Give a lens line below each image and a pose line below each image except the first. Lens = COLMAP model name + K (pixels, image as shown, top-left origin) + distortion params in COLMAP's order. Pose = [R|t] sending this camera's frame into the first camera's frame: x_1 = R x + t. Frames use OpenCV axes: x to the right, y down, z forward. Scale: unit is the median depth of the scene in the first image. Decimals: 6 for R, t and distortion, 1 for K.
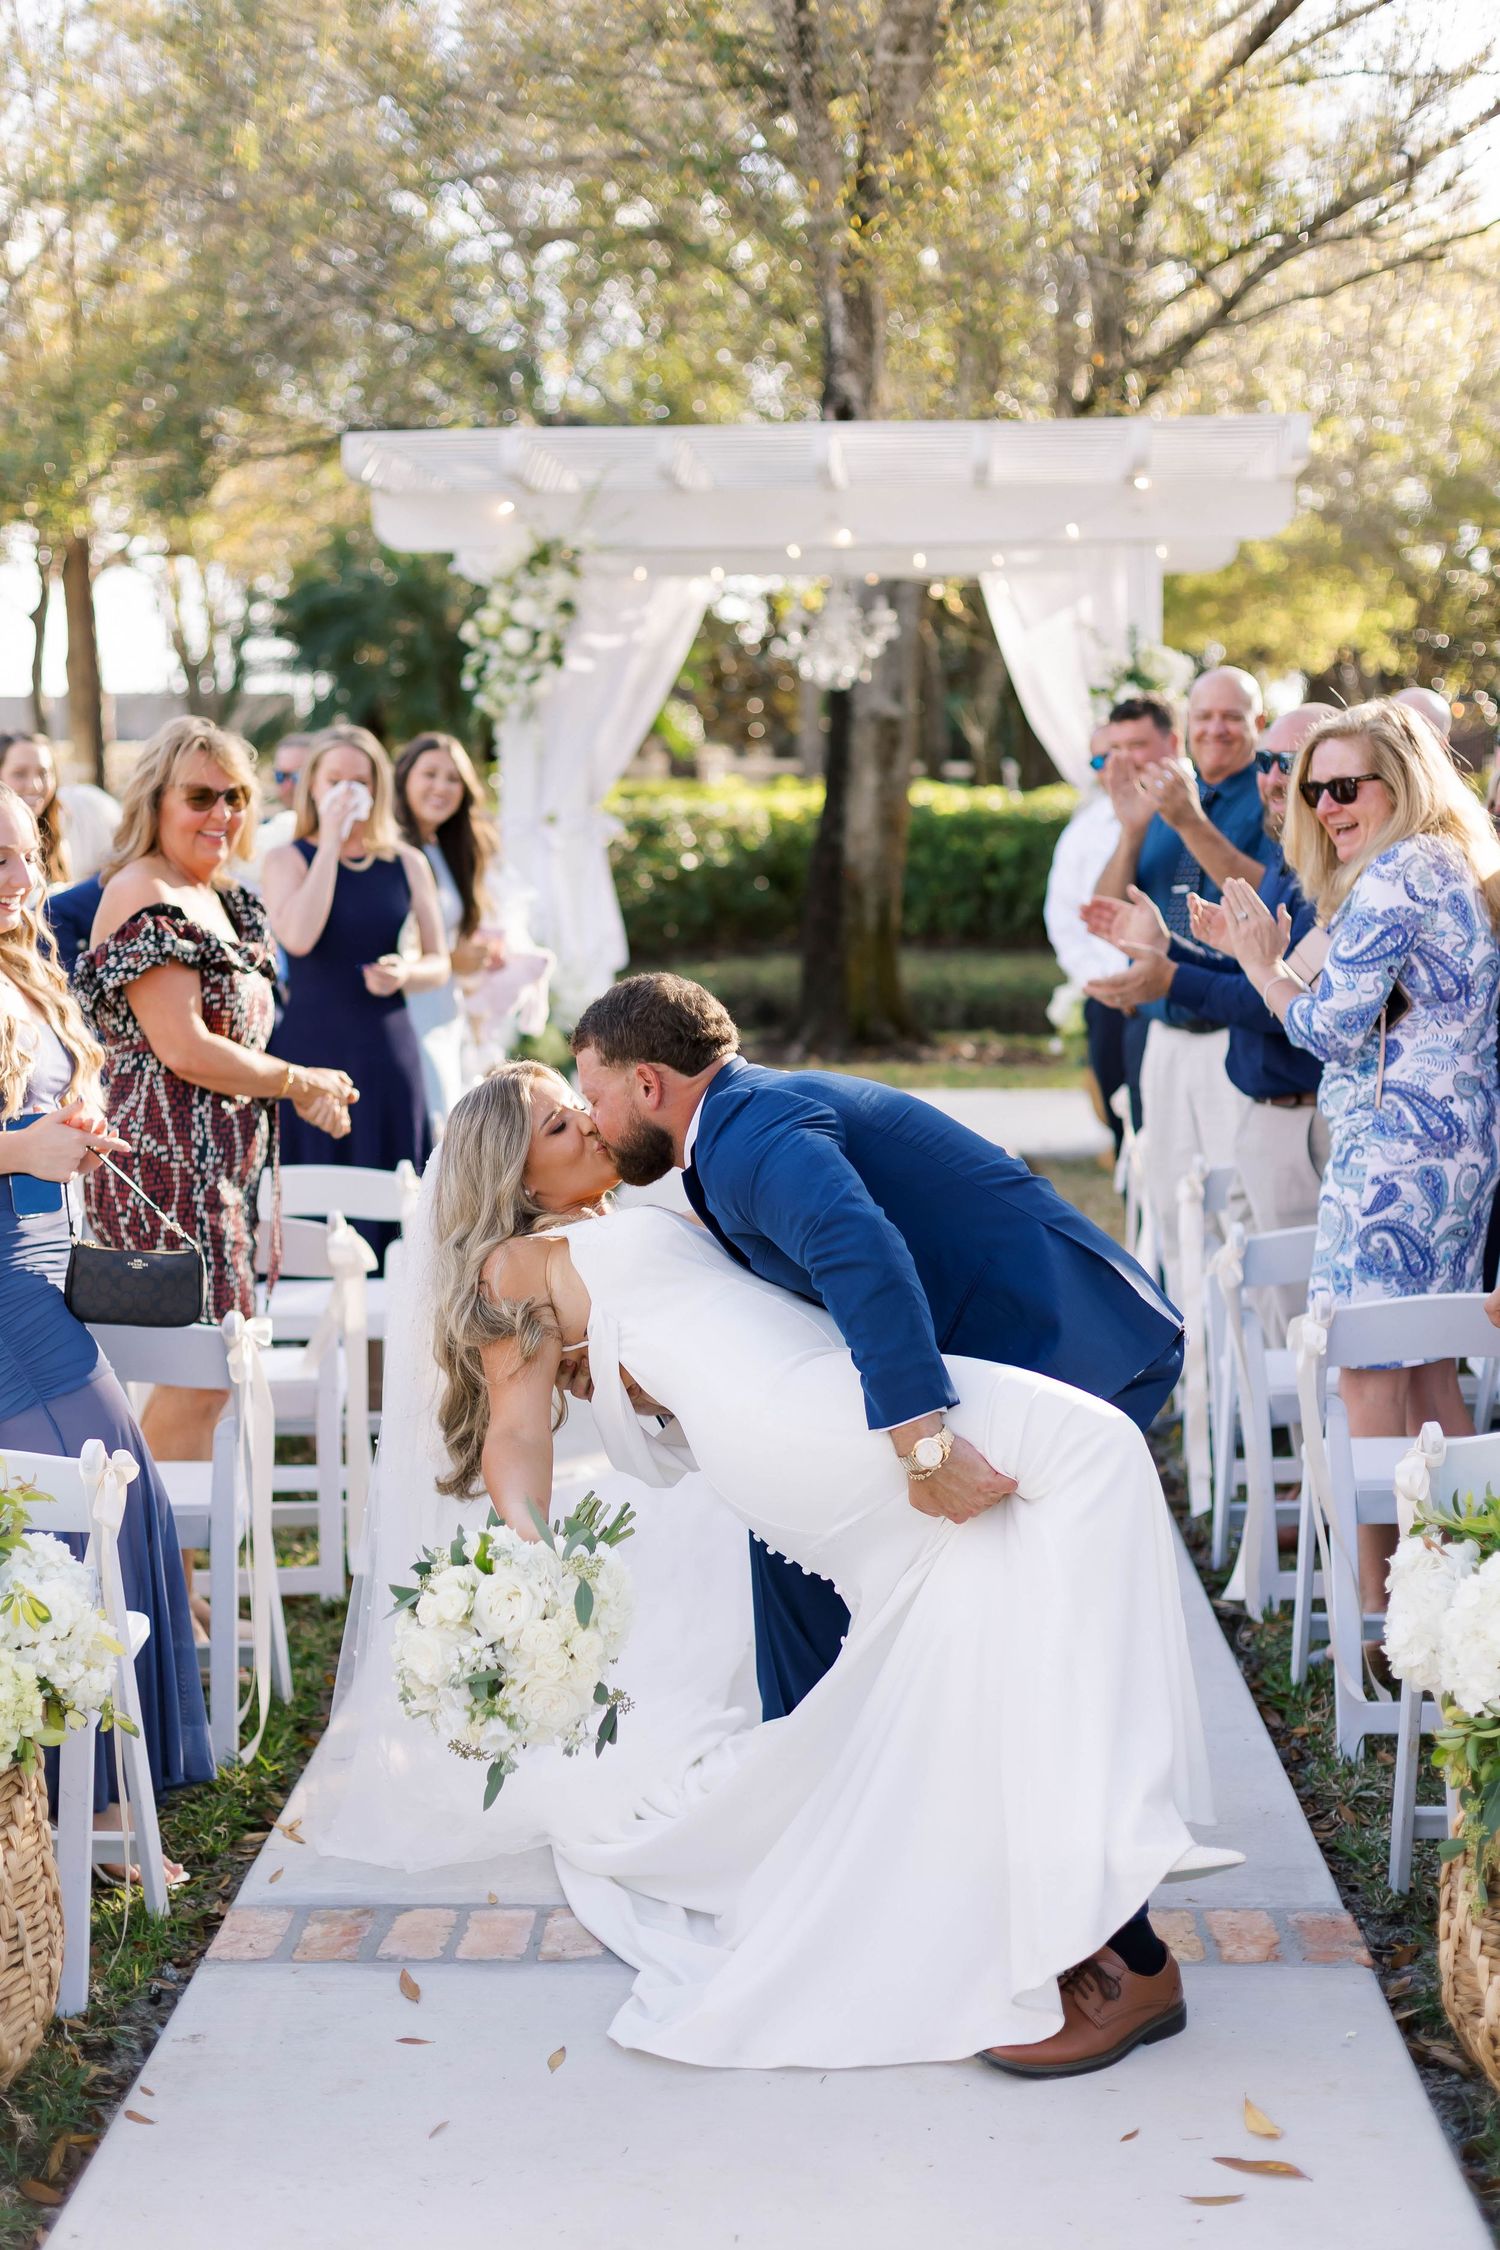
lens RADIAL K [[3237.7, 0, 750.7], [0, 3237.7, 1124.2], [0, 0, 1]] dist [0.034017, 0.000000]
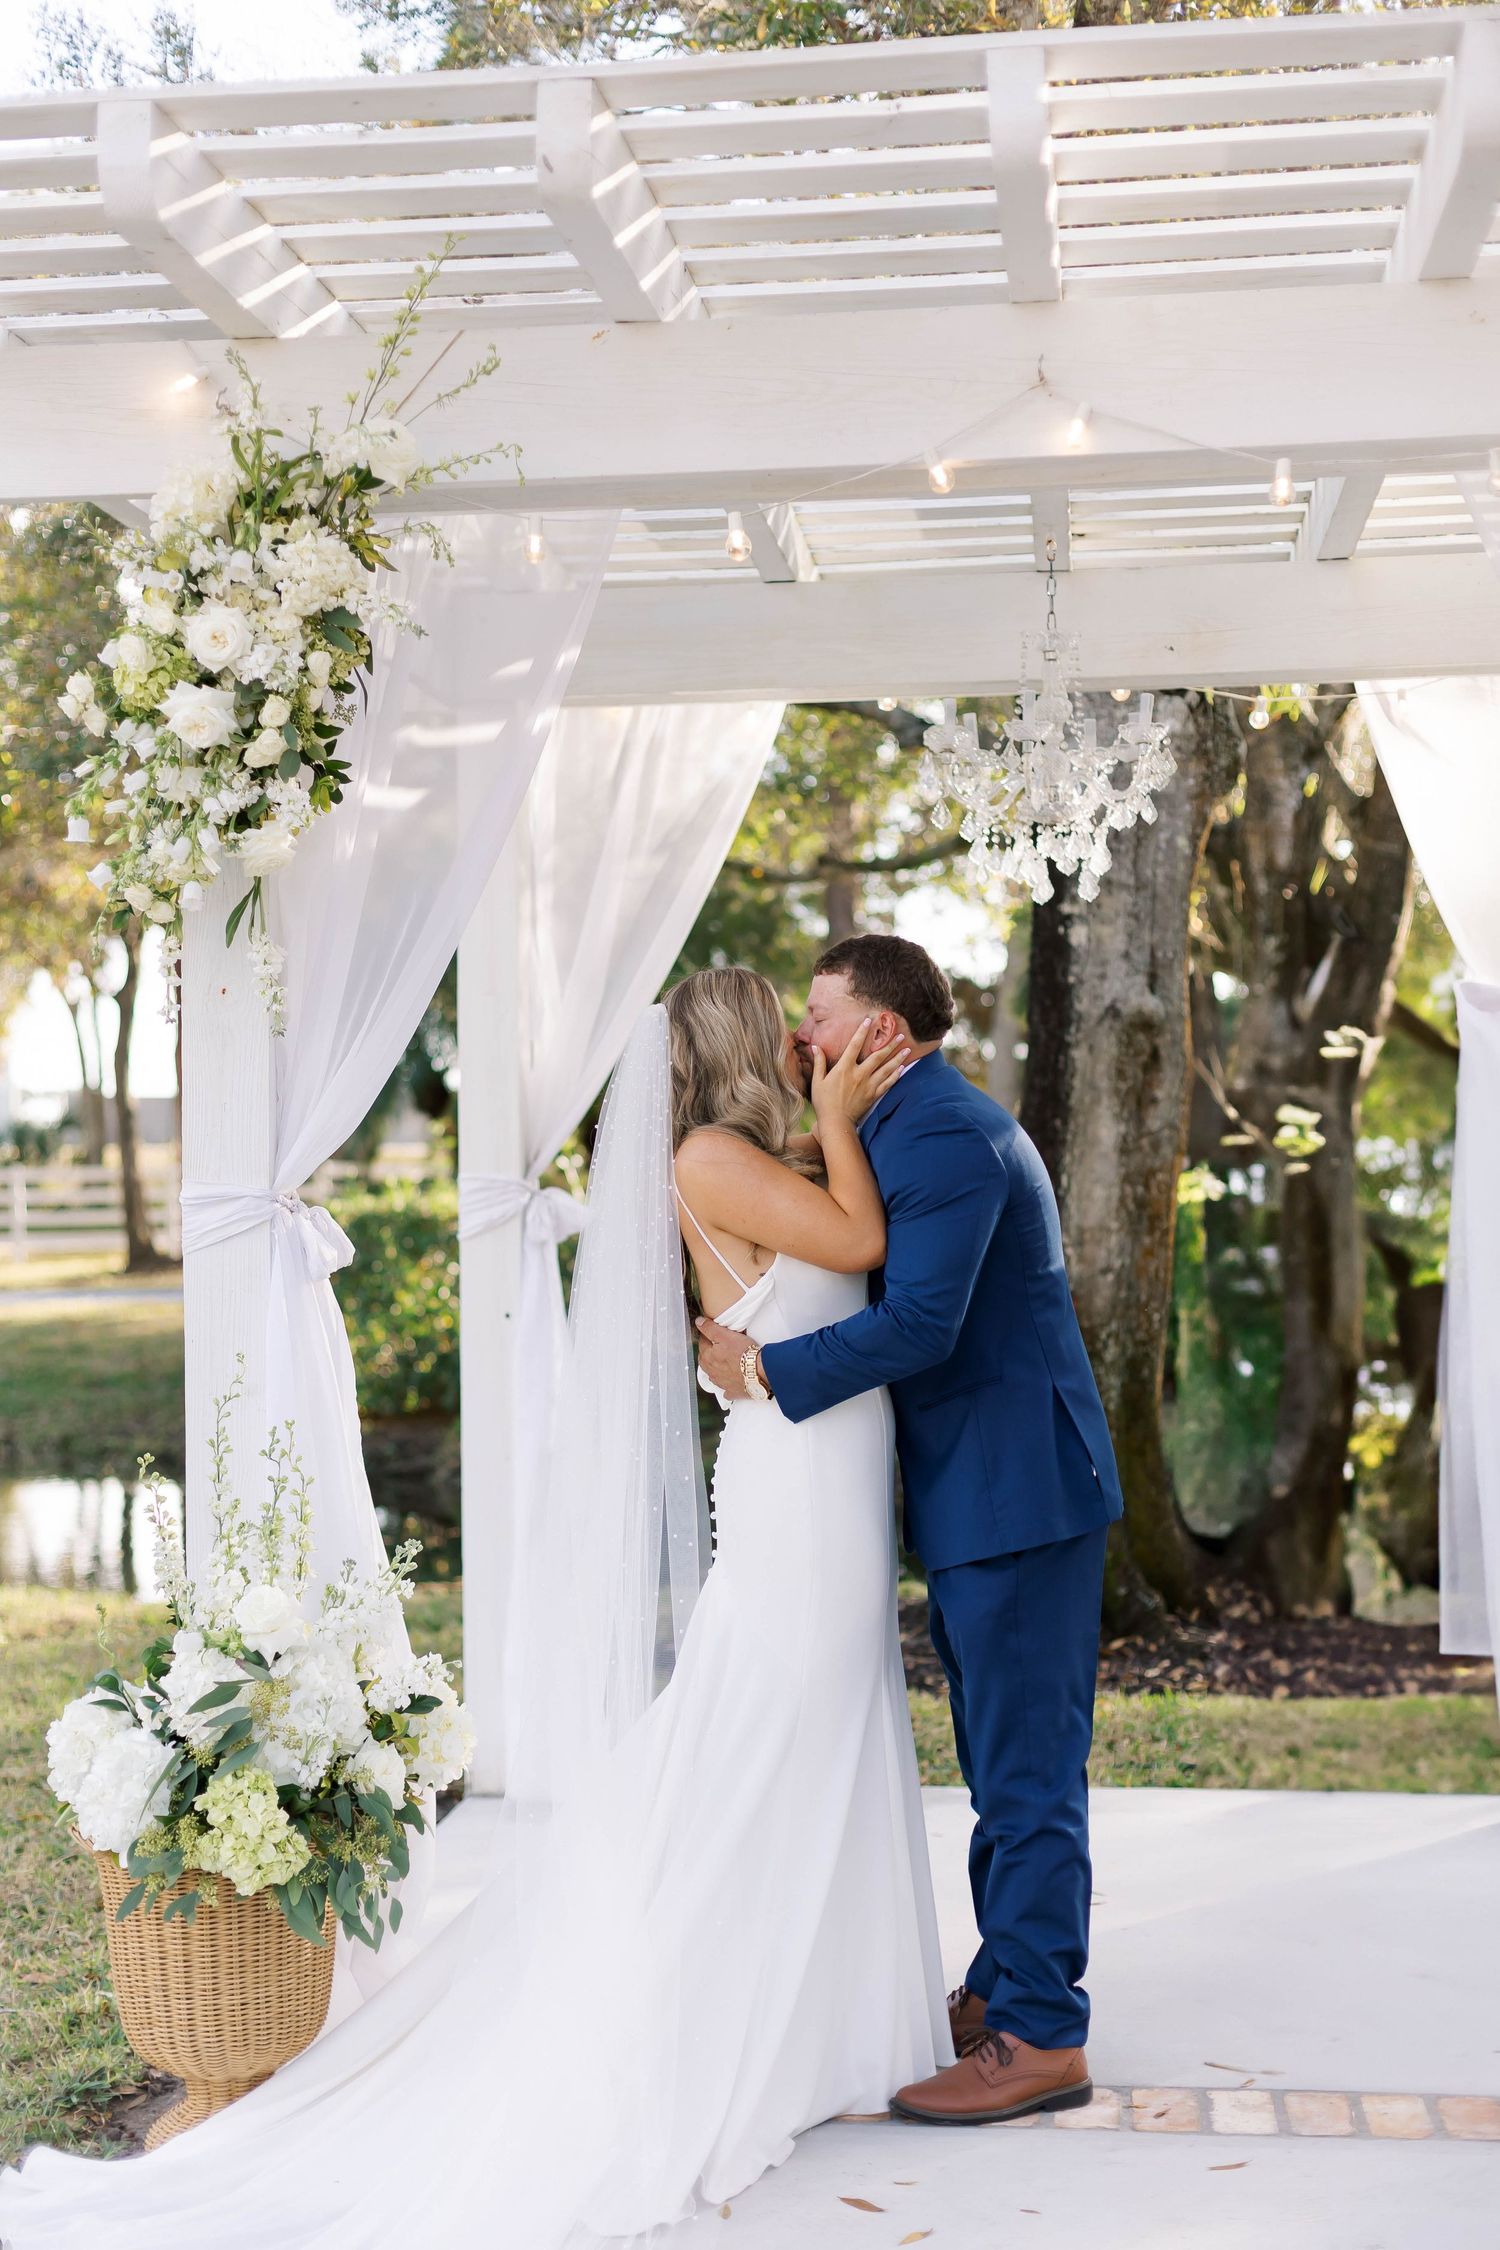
lens RADIAL K [[3237.7, 0, 750.2], [0, 3237.7, 1123.4], [0, 0, 1]] dist [0.034017, 0.000000]
pose [[0.998208, -0.001995, -0.059808, 0.014053], [-0.005583, 0.991980, -0.126268, -0.054775], [0.059580, 0.126375, 0.990192, 0.634191]]
